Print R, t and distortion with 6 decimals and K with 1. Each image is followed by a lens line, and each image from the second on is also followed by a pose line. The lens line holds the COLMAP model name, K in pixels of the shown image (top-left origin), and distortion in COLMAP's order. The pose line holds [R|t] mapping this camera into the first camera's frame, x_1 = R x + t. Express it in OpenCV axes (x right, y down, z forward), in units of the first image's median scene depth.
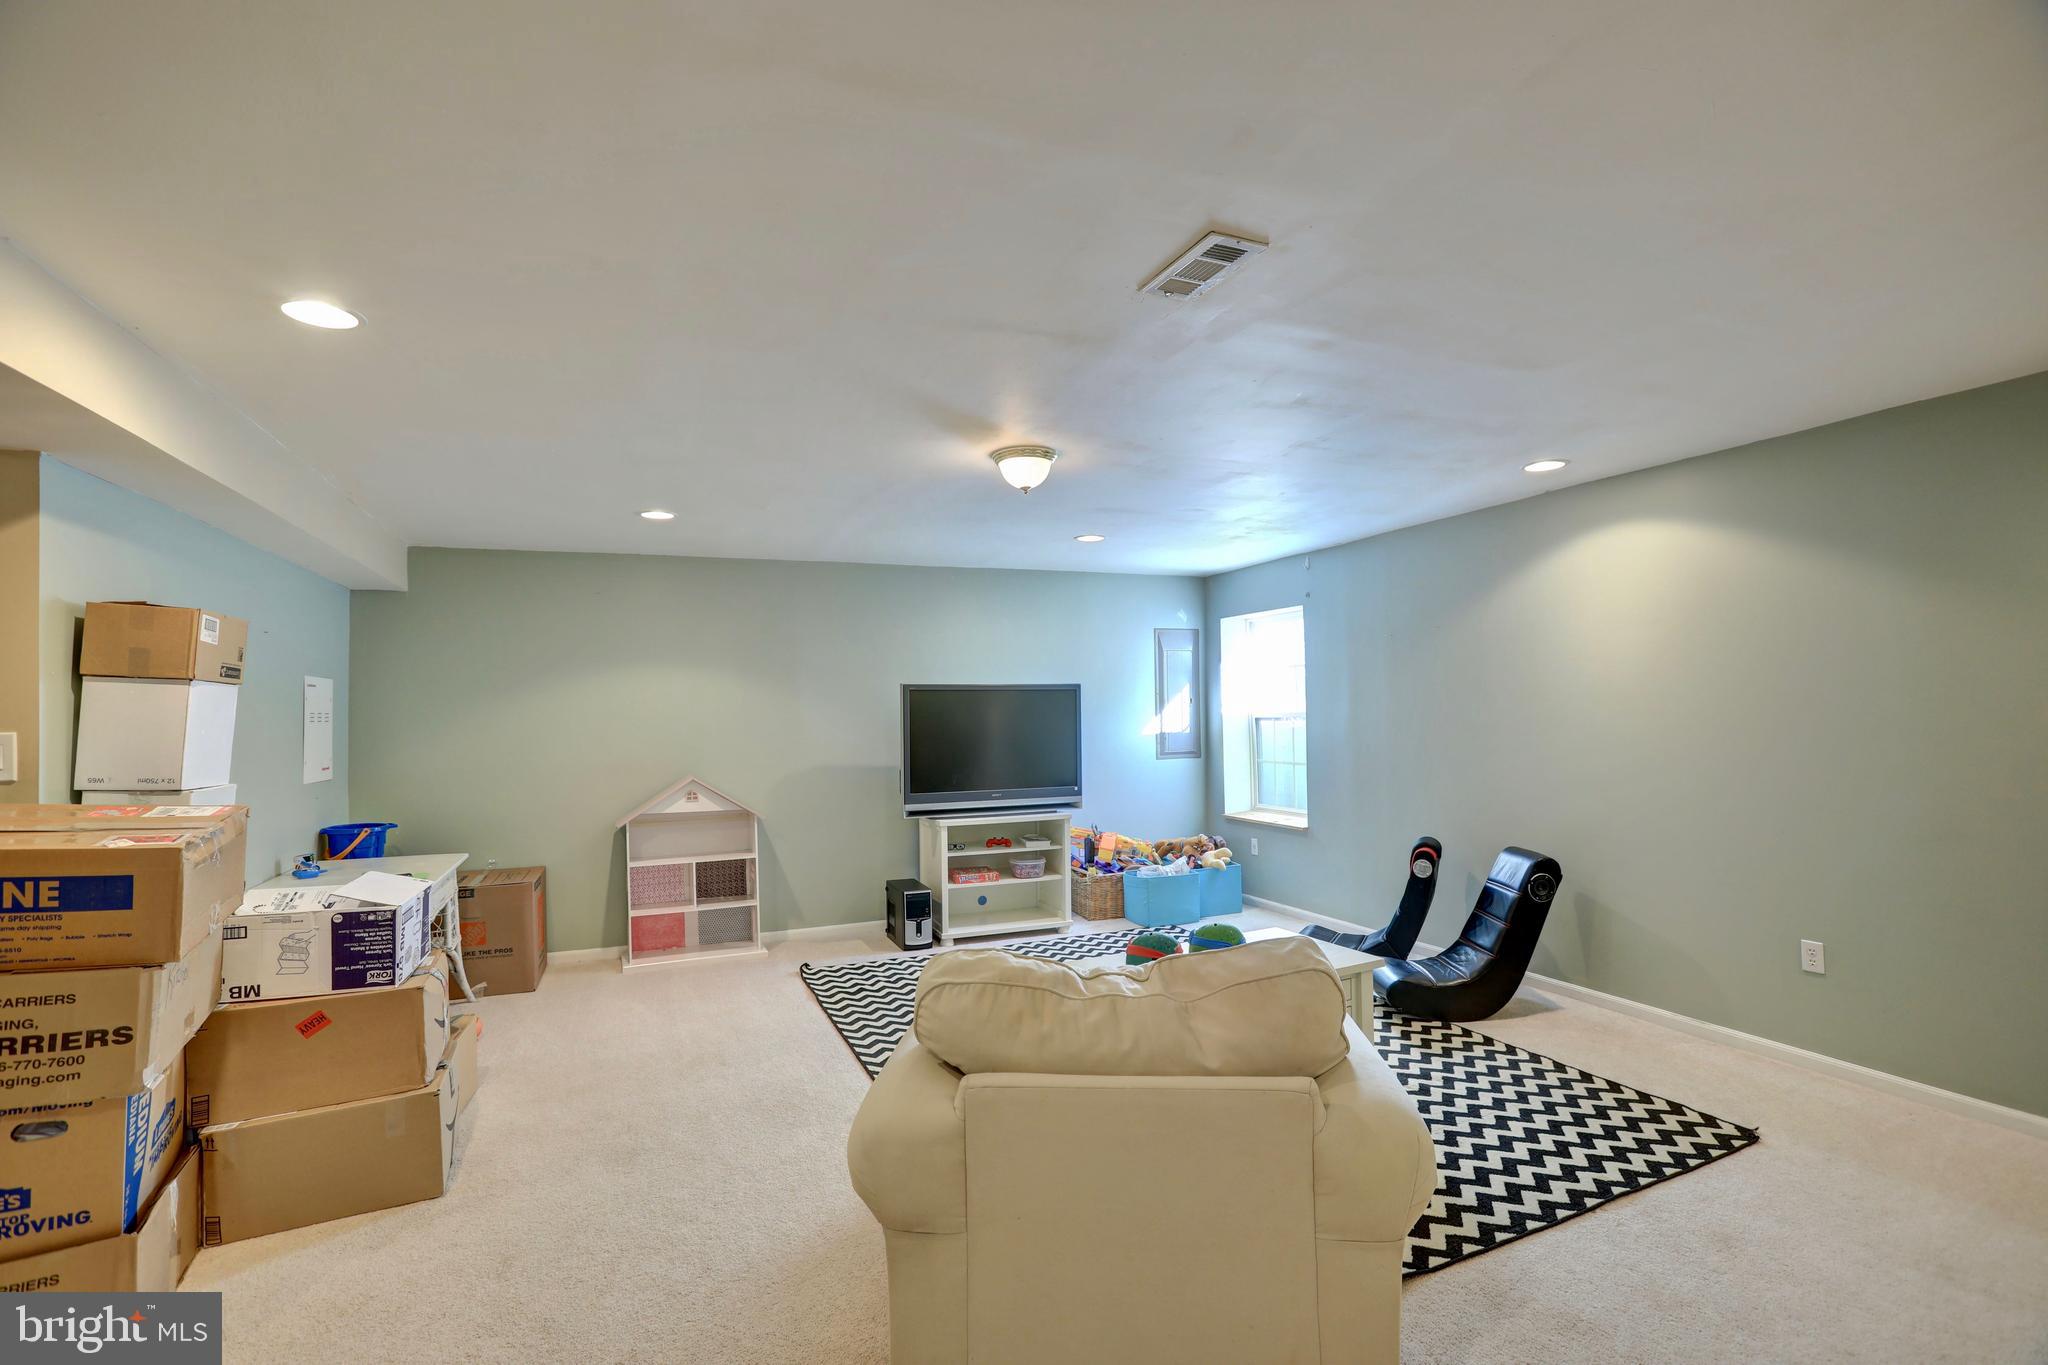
lens RADIAL K [[933.7, 0, 975.8], [0, 933.7, 683.5], [0, 0, 1]] dist [0.000734, 0.001510]
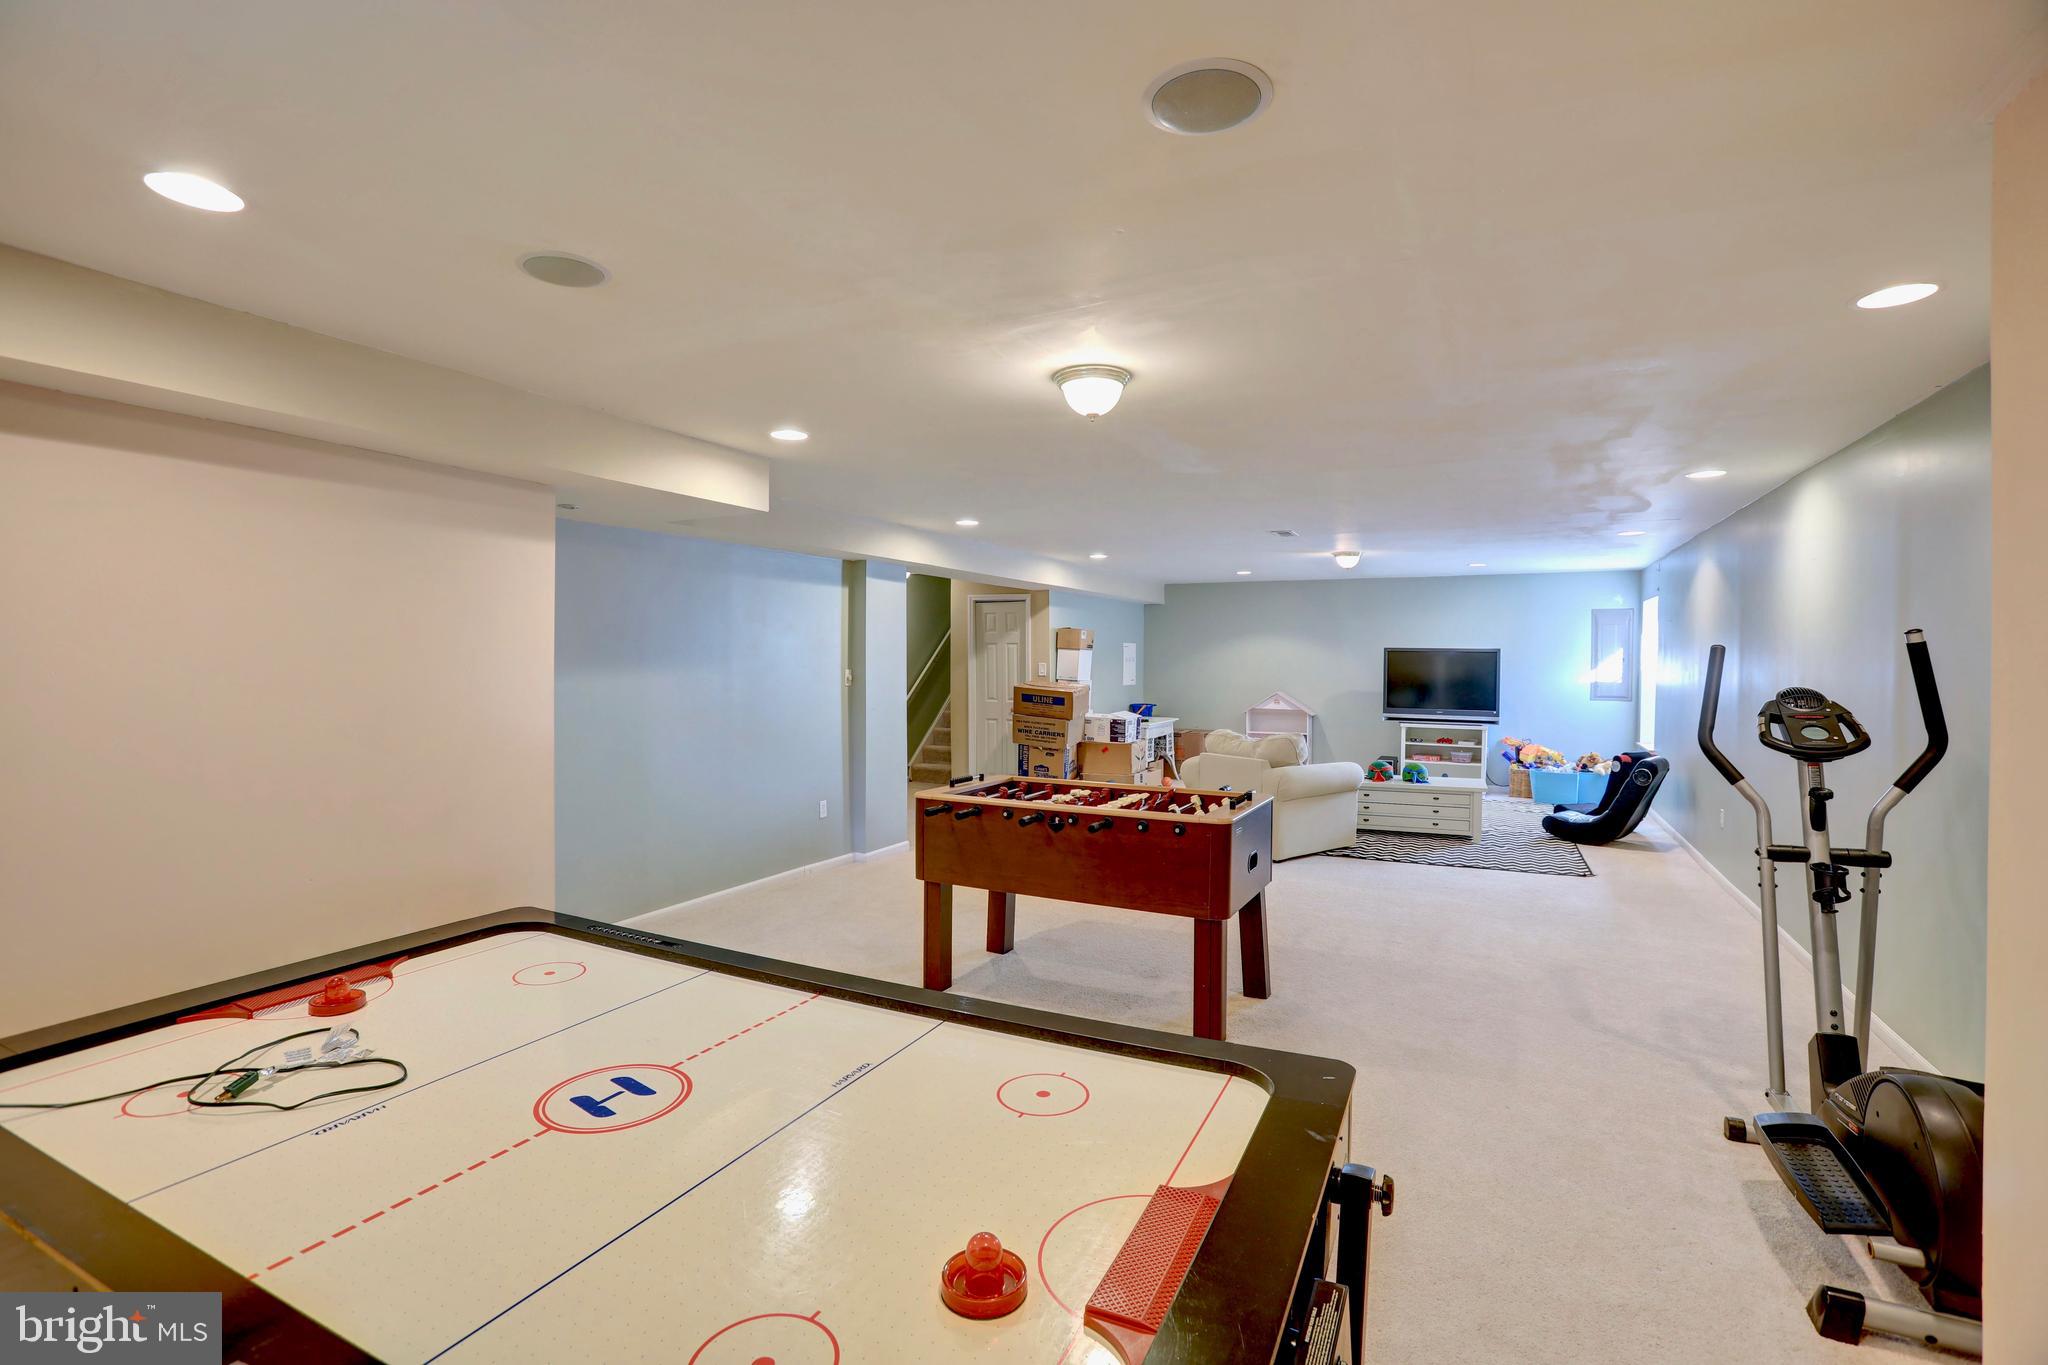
lens RADIAL K [[933.7, 0, 1026.7], [0, 933.7, 671.9], [0, 0, 1]] dist [0.000734, 0.001510]
pose [[0.686525, 0.035849, -0.726222, 0.803529], [0.003811, 0.998593, 0.052897, -0.053905], [0.727096, -0.039083, 0.685422, -0.792165]]
